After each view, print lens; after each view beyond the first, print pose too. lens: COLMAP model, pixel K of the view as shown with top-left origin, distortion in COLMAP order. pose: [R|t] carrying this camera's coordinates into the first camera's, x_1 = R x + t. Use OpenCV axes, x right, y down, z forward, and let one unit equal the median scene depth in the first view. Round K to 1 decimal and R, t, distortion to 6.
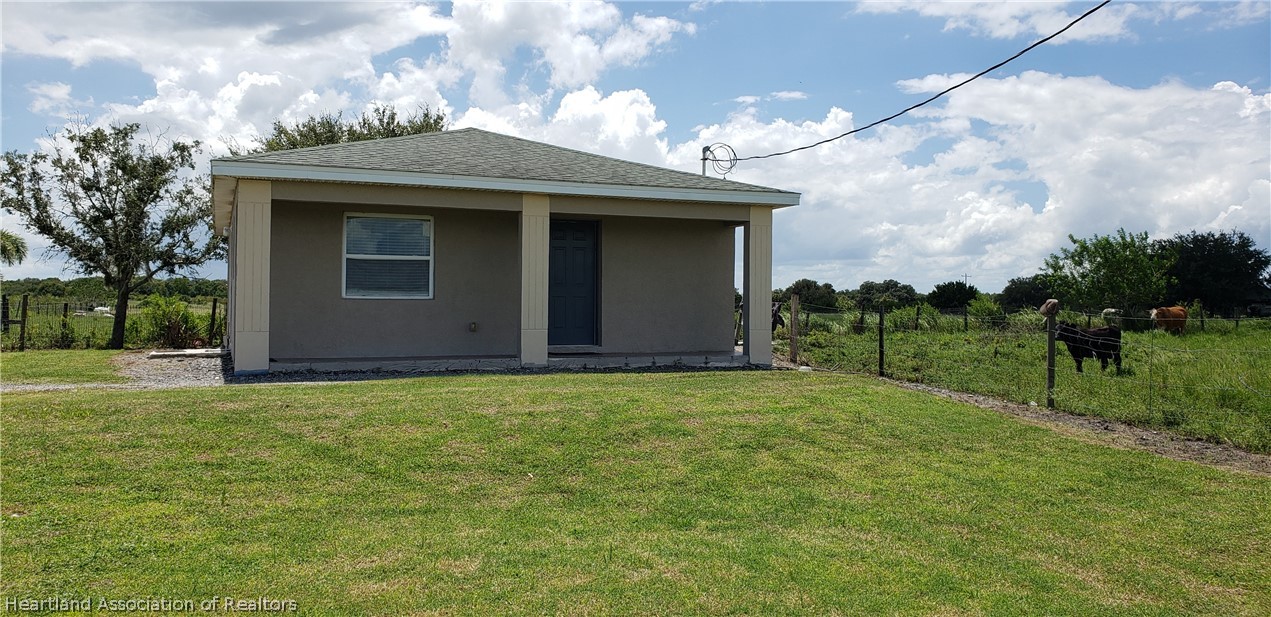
lens RADIAL K [[986.2, 0, 636.1], [0, 986.2, 293.8], [0, 0, 1]] dist [0.340069, -0.543991]
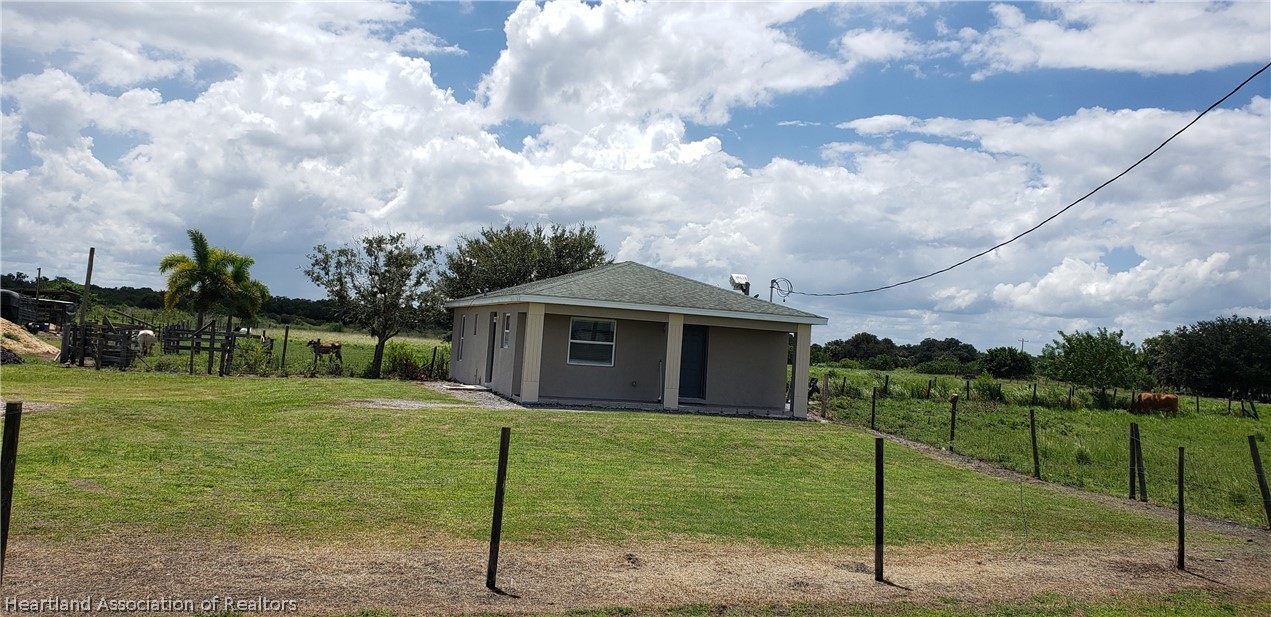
lens RADIAL K [[986.2, 0, 636.1], [0, 986.2, 293.8], [0, 0, 1]] dist [0.340069, -0.543991]
pose [[0.996593, 0.056104, -0.060451, -0.059637], [-0.058400, 0.997611, -0.036906, -0.057227], [0.058236, 0.040311, 0.997489, -0.697985]]
